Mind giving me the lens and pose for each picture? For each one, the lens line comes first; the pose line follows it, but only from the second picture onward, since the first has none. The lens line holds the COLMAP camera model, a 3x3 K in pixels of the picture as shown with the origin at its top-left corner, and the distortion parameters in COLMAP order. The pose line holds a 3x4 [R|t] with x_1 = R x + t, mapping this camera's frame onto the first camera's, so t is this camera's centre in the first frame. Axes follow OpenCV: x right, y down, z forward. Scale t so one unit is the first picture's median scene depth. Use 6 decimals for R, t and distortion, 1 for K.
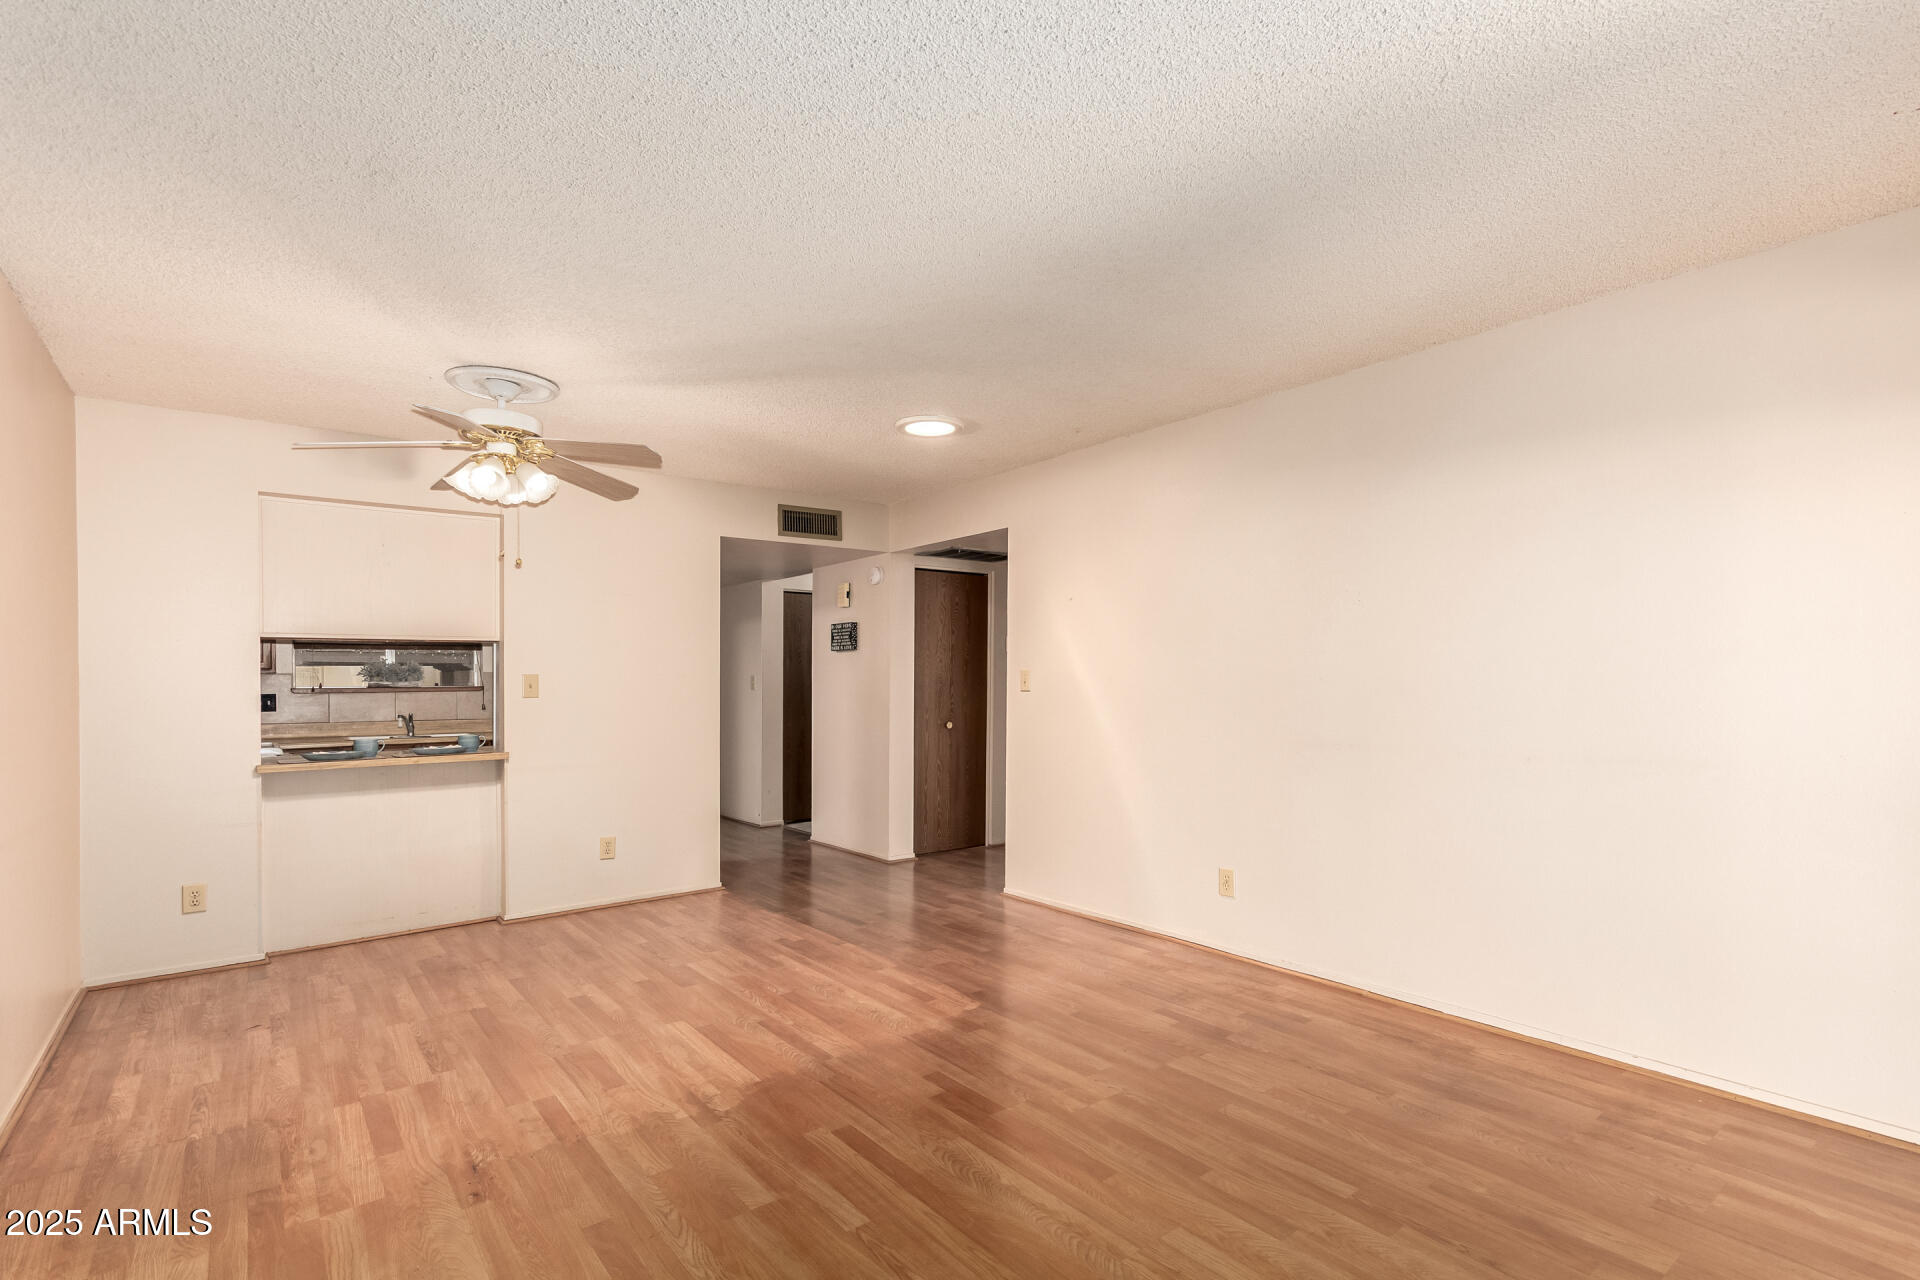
lens RADIAL K [[901.4, 0, 969.9], [0, 901.4, 699.2], [0, 0, 1]] dist [0.007071, 0.000651]
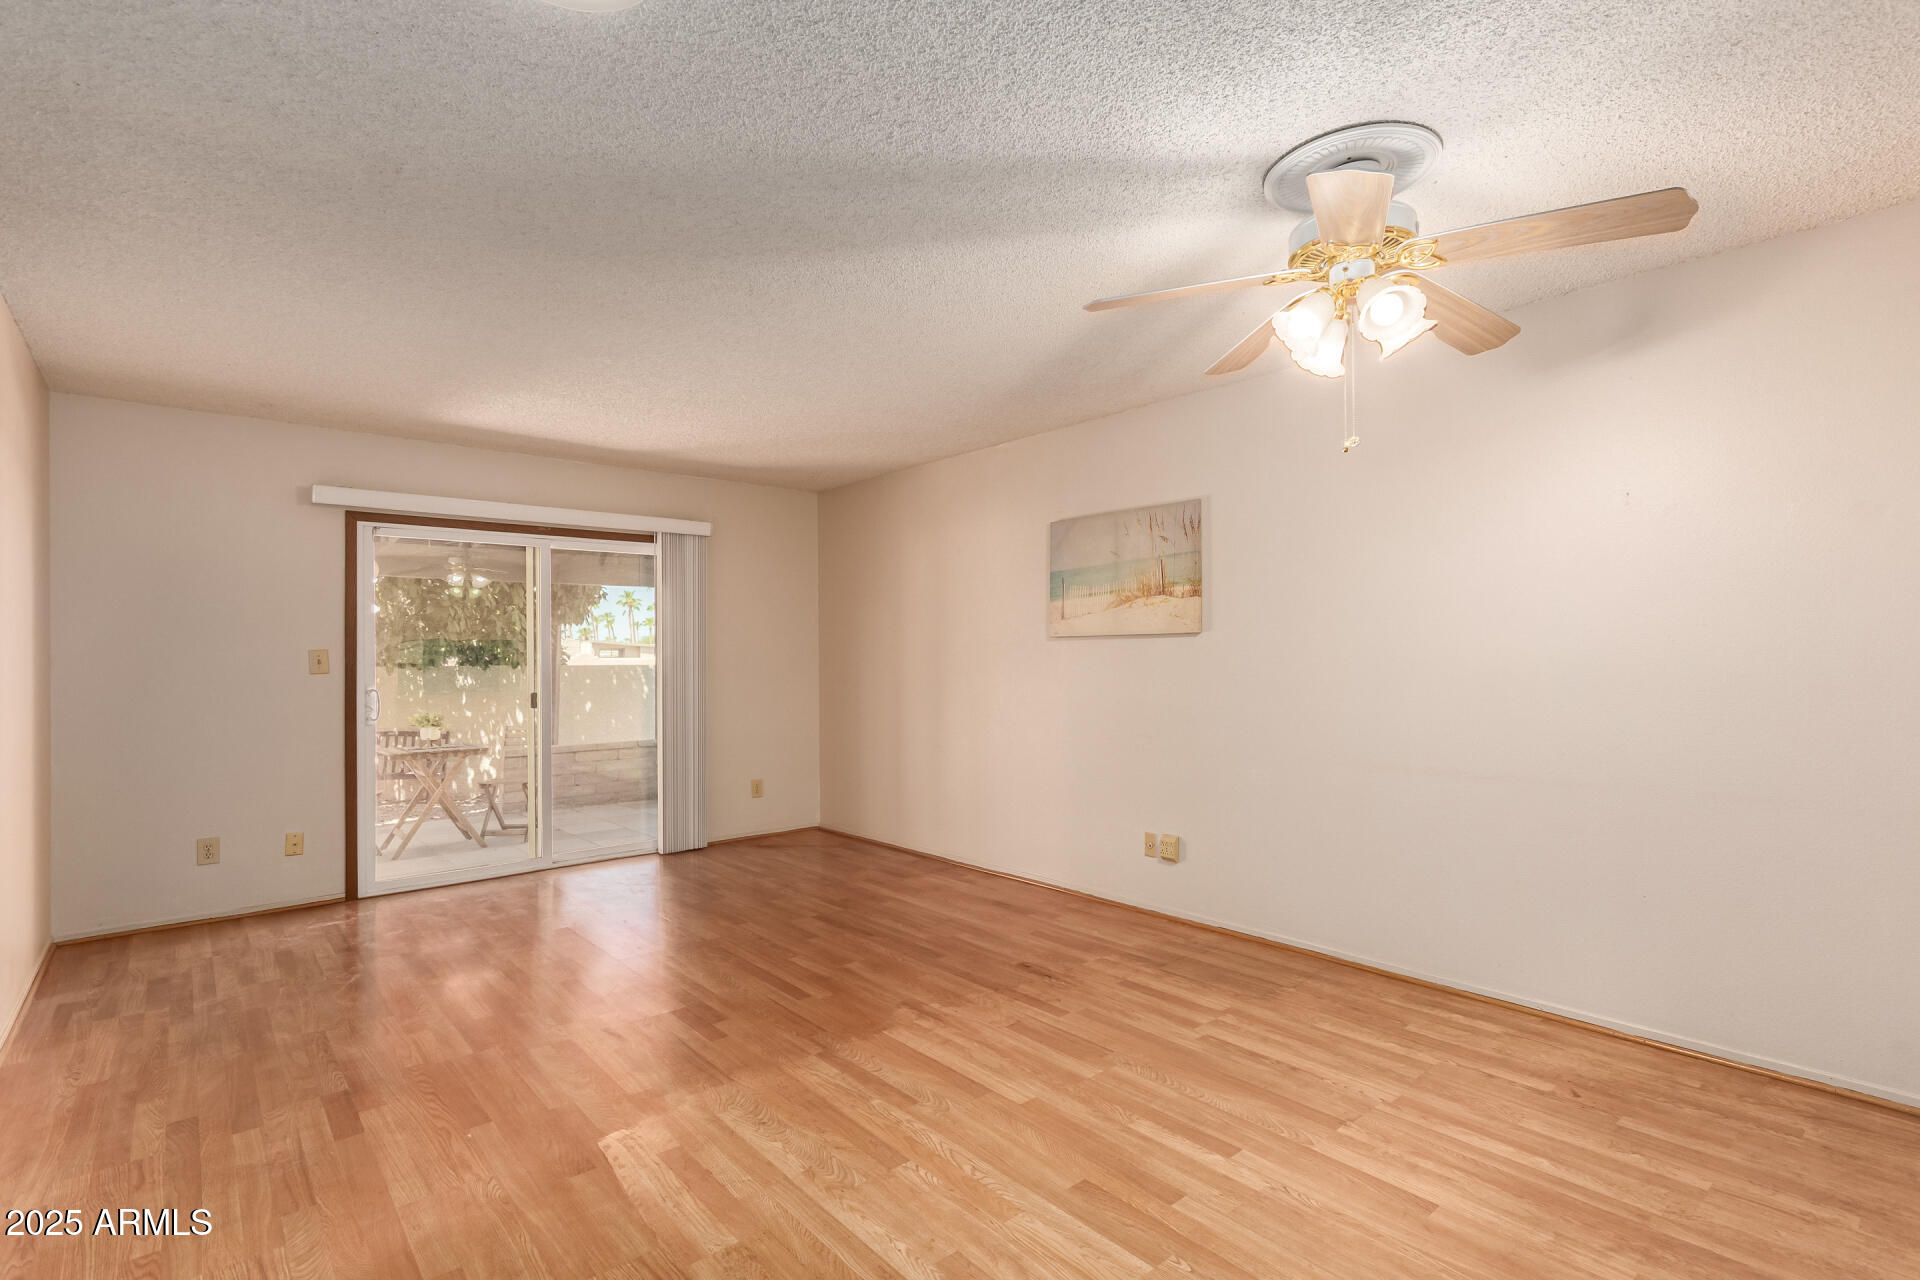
lens RADIAL K [[901.4, 0, 962.2], [0, 901.4, 656.2], [0, 0, 1]] dist [0.007071, 0.000651]
pose [[-0.999079, 0.017753, -0.039075, -0.250790], [0.017112, 0.999715, 0.016662, -0.030775], [0.039359, 0.015978, -0.999097, 1.766203]]
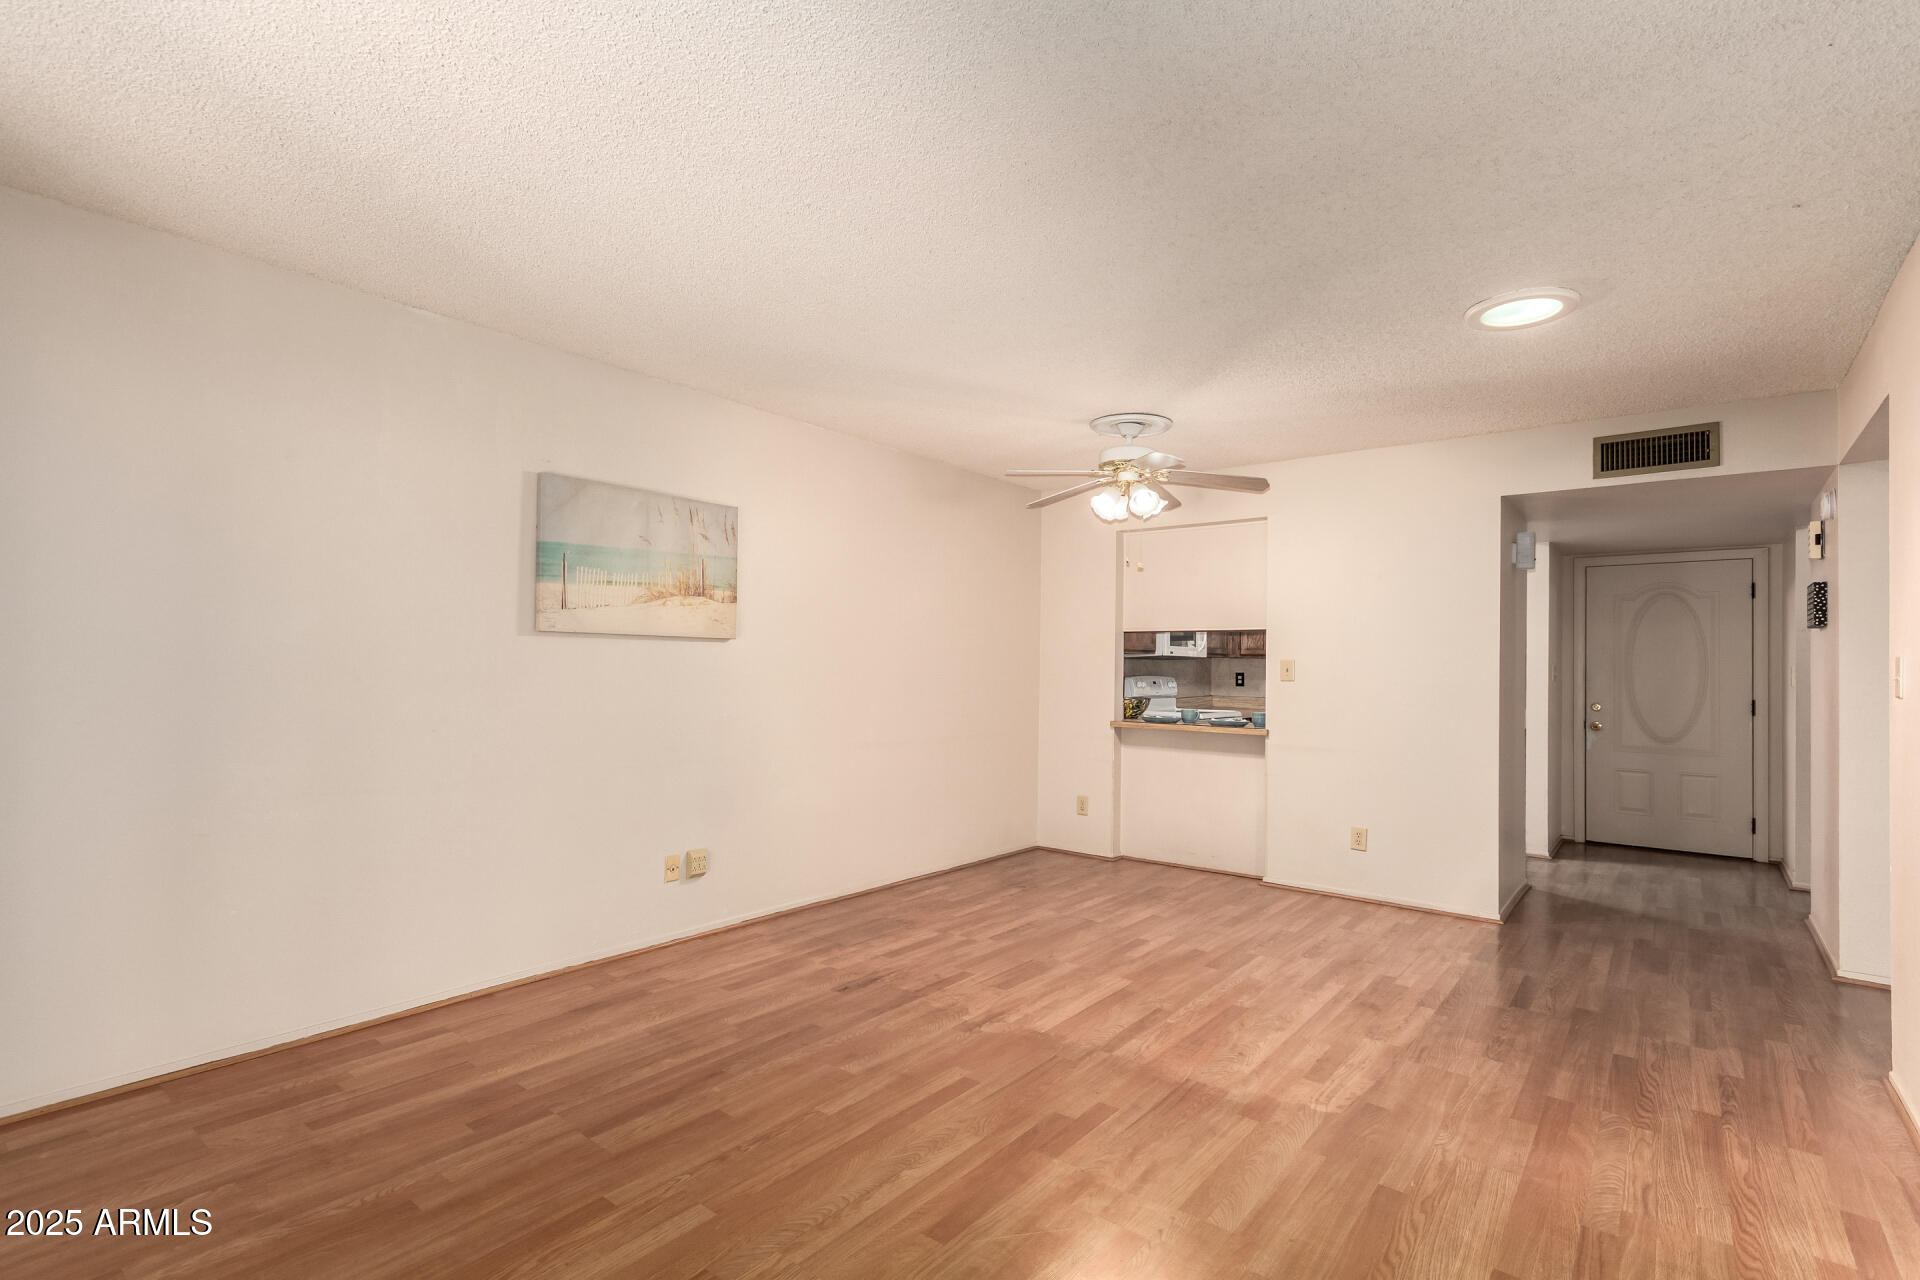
lens RADIAL K [[901.4, 0, 973.0], [0, 901.4, 641.5], [0, 0, 1]] dist [0.007071, 0.000651]
pose [[0.232166, -0.014445, -0.972569, 0.693401], [-0.035622, 0.999093, -0.023342, -0.015292], [0.972024, 0.040064, 0.231441, 0.558263]]
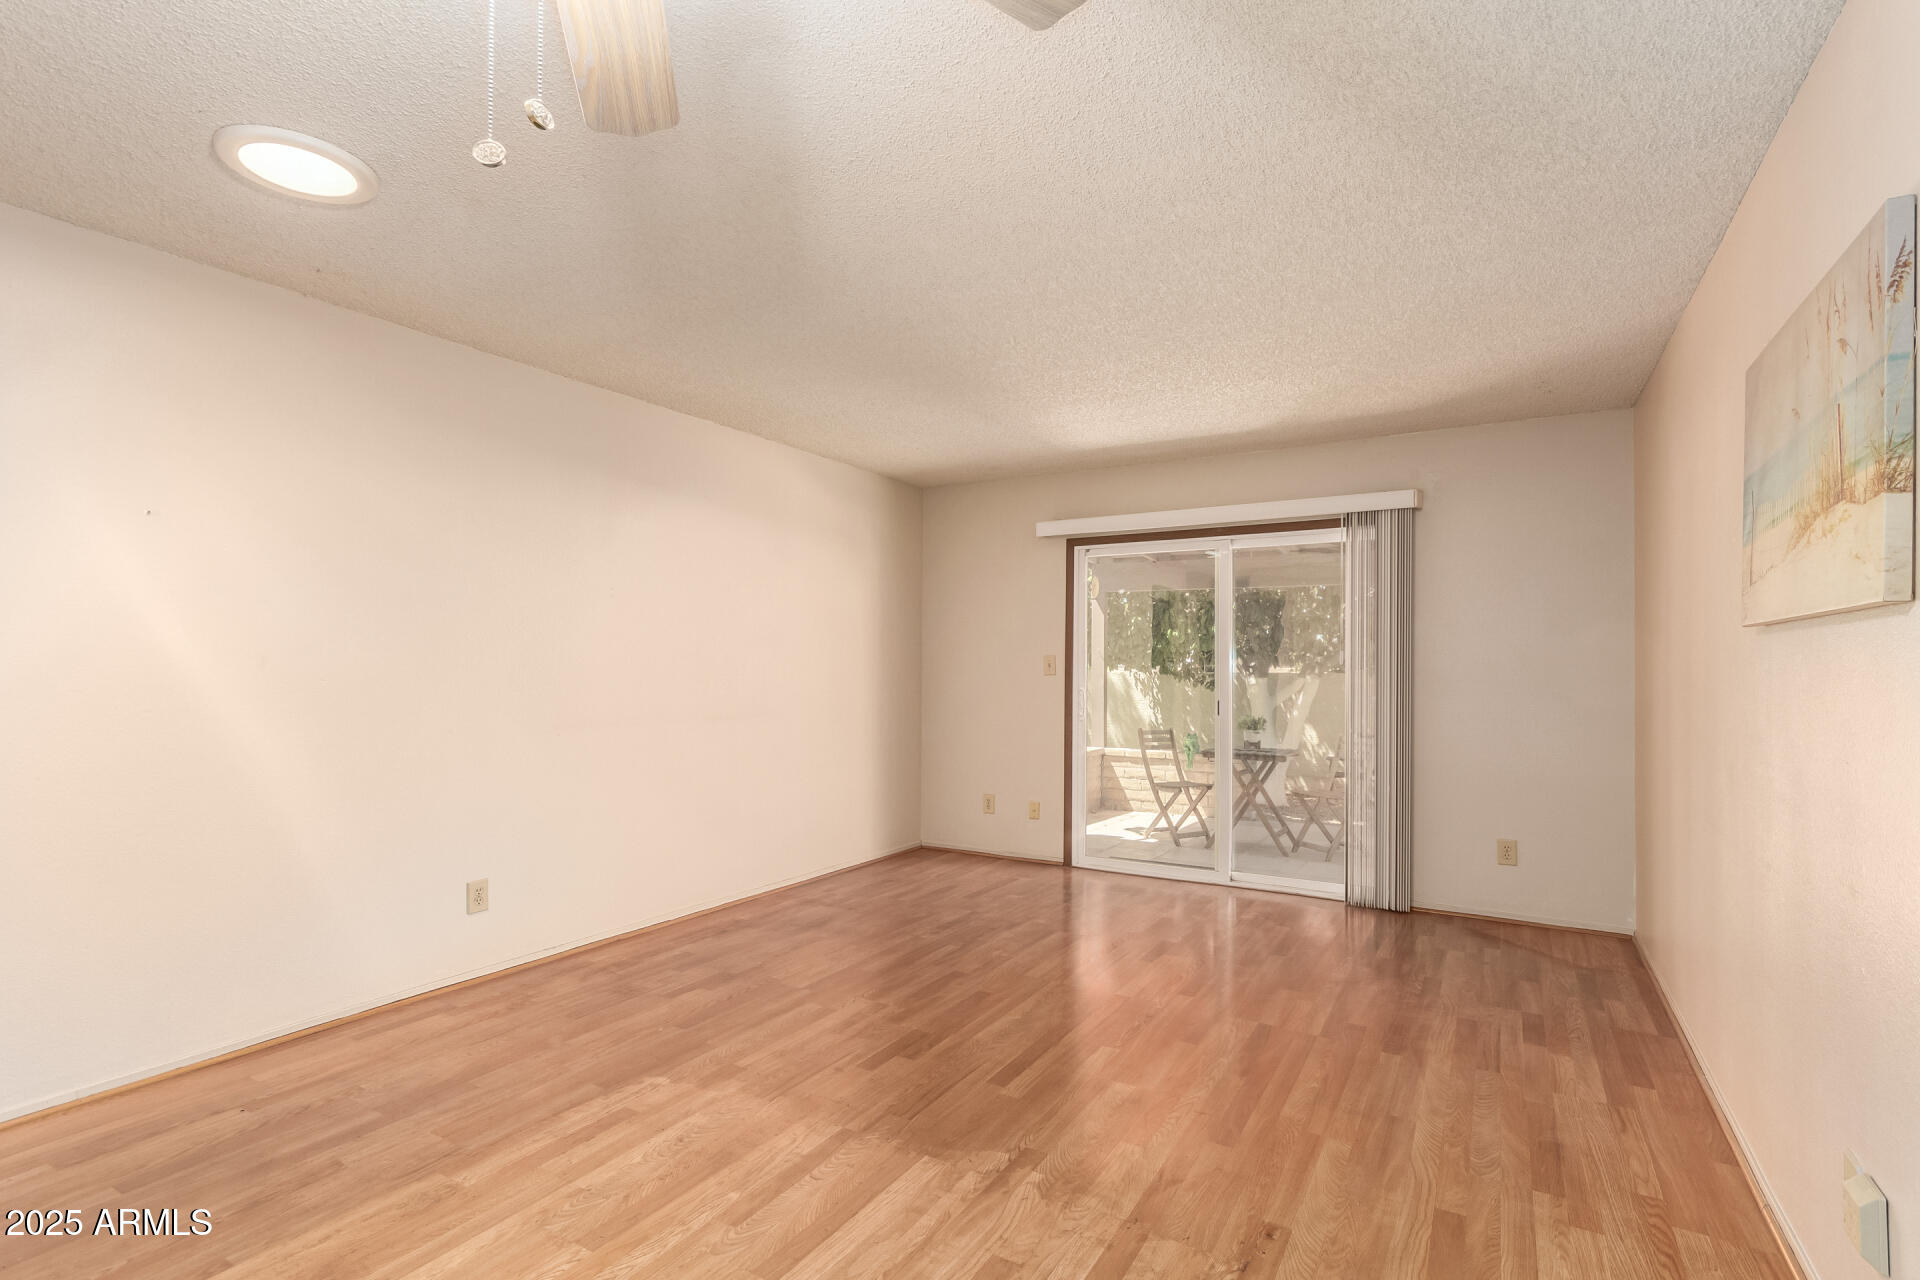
lens RADIAL K [[901.4, 0, 965.9], [0, 901.4, 648.2], [0, 0, 1]] dist [0.007071, 0.000651]
pose [[-0.354034, 0.025516, 0.934884, -0.868810], [0.014708, 0.999656, -0.021714, -0.012411], [-0.935117, 0.006063, -0.354288, 1.073211]]
